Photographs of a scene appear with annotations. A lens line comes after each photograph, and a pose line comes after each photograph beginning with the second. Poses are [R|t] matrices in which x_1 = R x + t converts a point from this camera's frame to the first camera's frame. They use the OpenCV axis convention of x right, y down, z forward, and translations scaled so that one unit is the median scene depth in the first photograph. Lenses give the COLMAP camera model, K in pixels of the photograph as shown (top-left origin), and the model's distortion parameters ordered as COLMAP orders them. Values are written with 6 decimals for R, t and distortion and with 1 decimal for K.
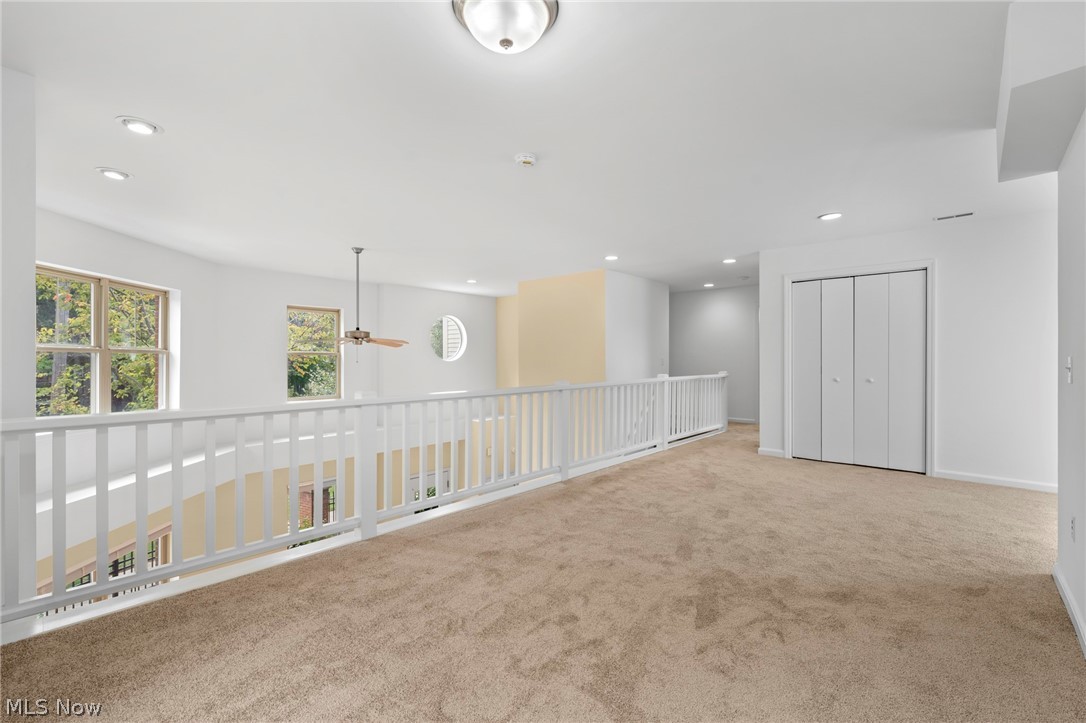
lens RADIAL K [[475.0, 0, 544.3], [0, 475.0, 356.7], [0, 0, 1]] dist [0.001231, -0.000001]
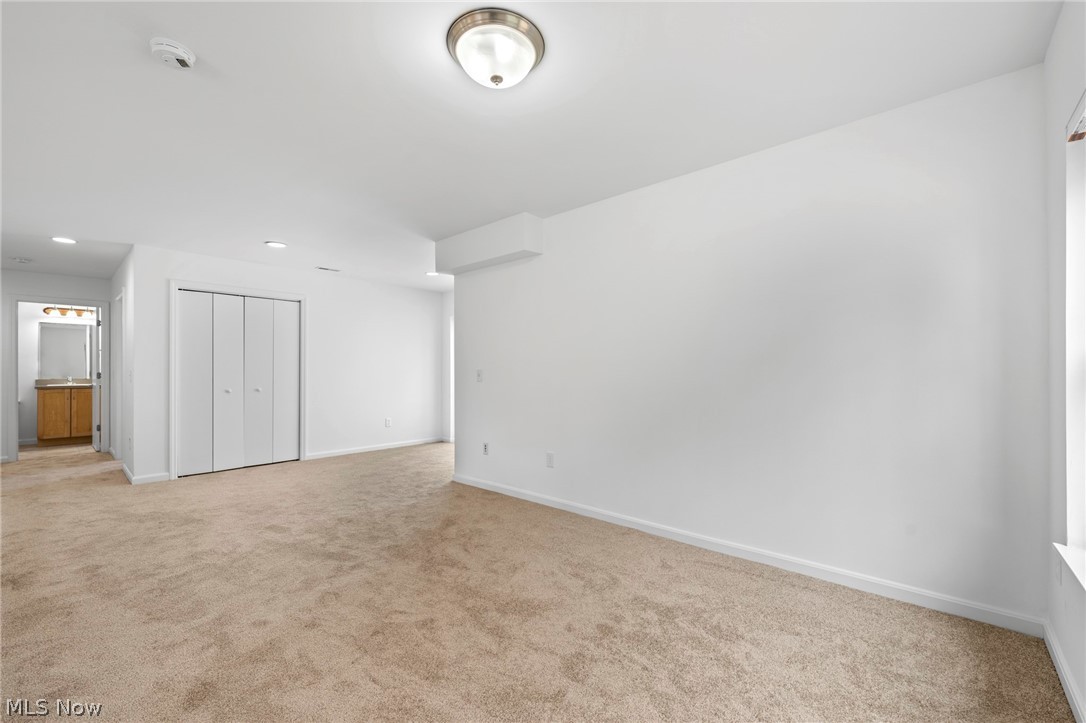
lens RADIAL K [[440.9, 0, 543.7], [0, 440.9, 372.0], [0, 0, 1]] dist [-0.002372, -0.000363]
pose [[-0.000057, -0.003748, 0.999993, -0.591468], [0.000715, 0.999993, 0.003748, 0.005032], [-1.000000, 0.000716, -0.000054, 0.497999]]
